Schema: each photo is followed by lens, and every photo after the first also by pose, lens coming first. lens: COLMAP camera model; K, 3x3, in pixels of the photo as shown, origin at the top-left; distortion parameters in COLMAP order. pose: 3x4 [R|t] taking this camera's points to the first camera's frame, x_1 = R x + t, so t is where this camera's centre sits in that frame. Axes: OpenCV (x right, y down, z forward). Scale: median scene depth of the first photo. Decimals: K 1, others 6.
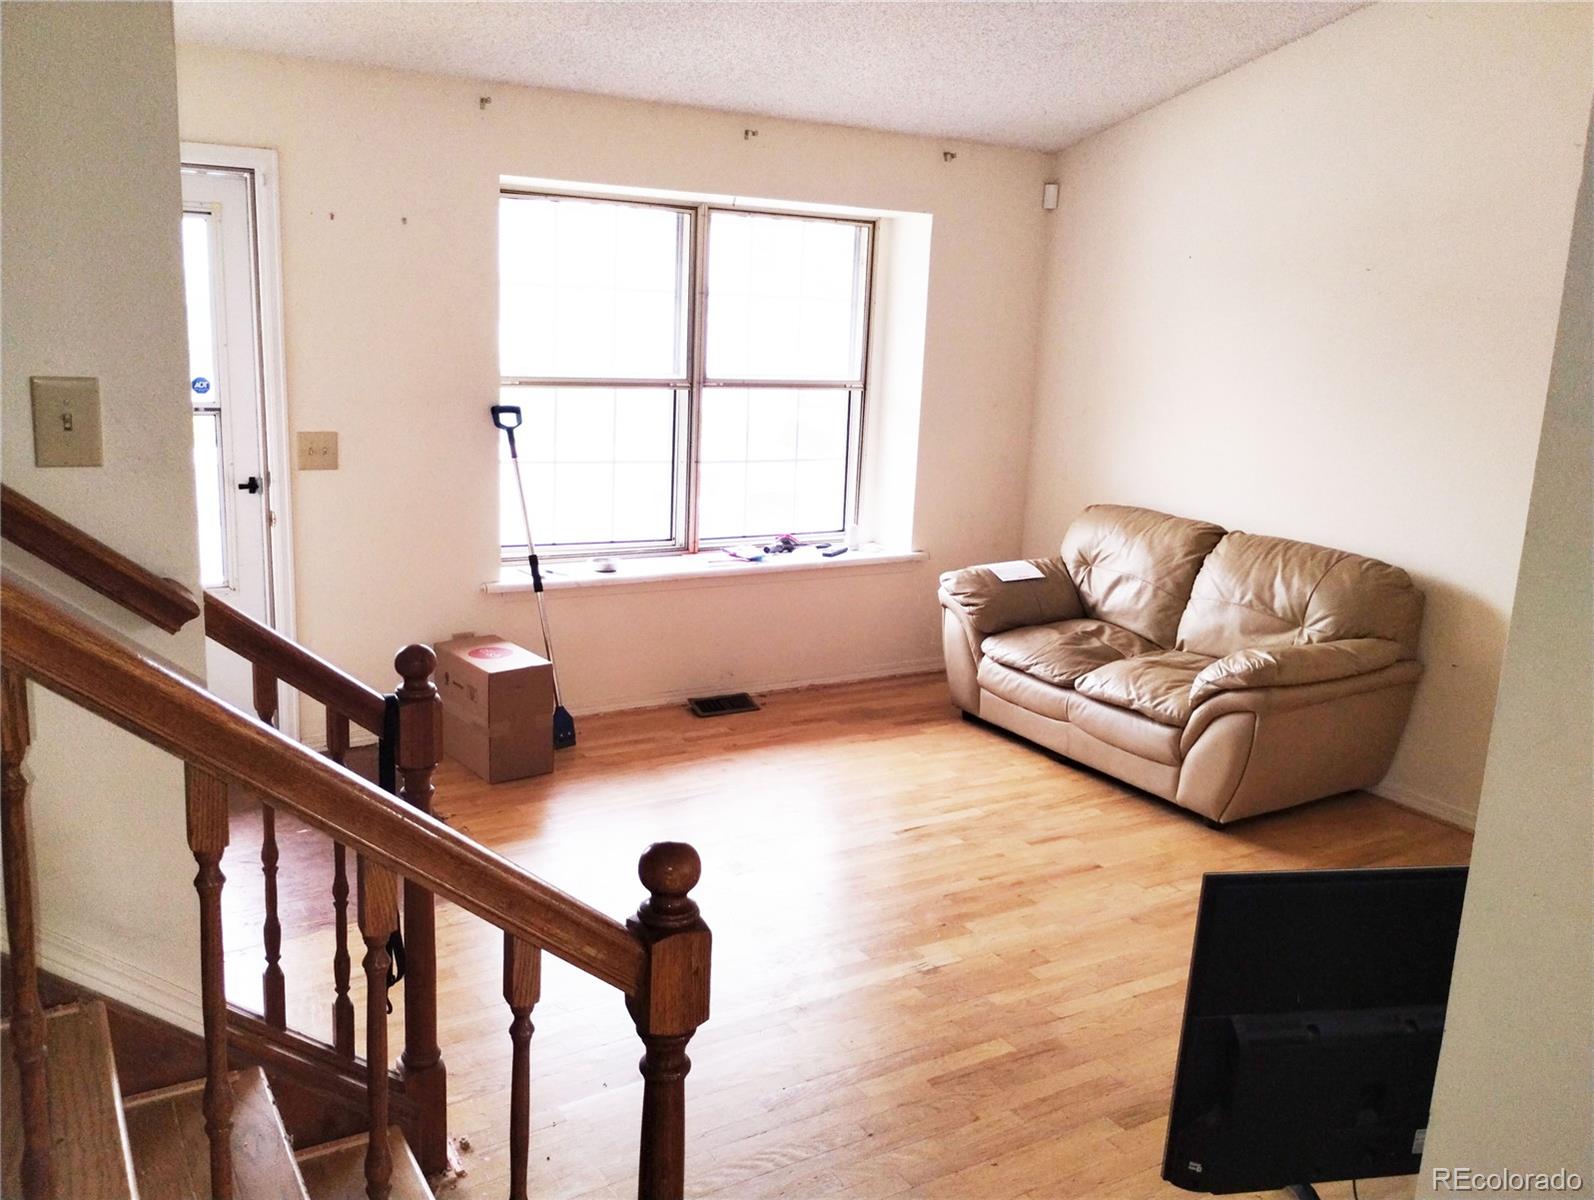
lens RADIAL K [[1312.6, 0, 797.0], [0, 1312.6, 600.0], [0, 0, 1]] dist [0.054781, -0.086476]
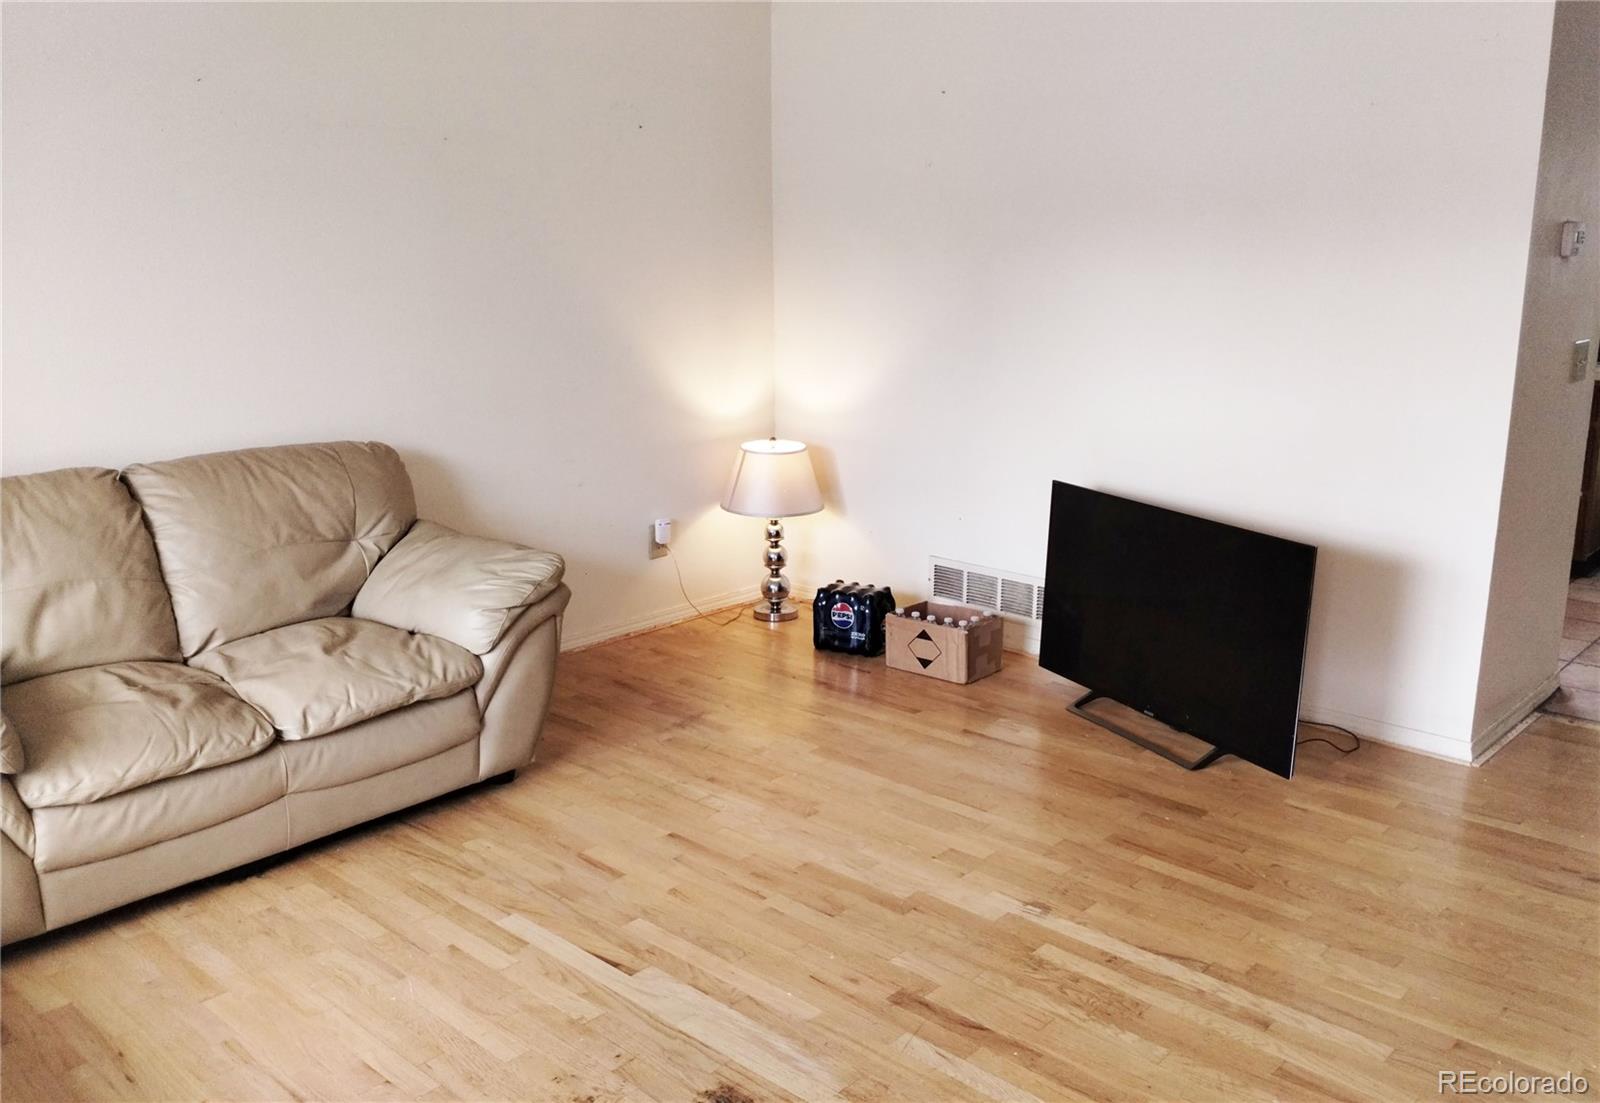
lens RADIAL K [[1377.4, 0, 800.0], [0, 1377.4, 551.5], [0, 0, 1]] dist [0.005964, 0.005123]
pose [[-0.270409, -0.267309, 0.924892, -0.454333], [0.194490, 0.925707, 0.324407, -0.187966], [-0.942896, 0.267605, -0.198330, 0.900621]]
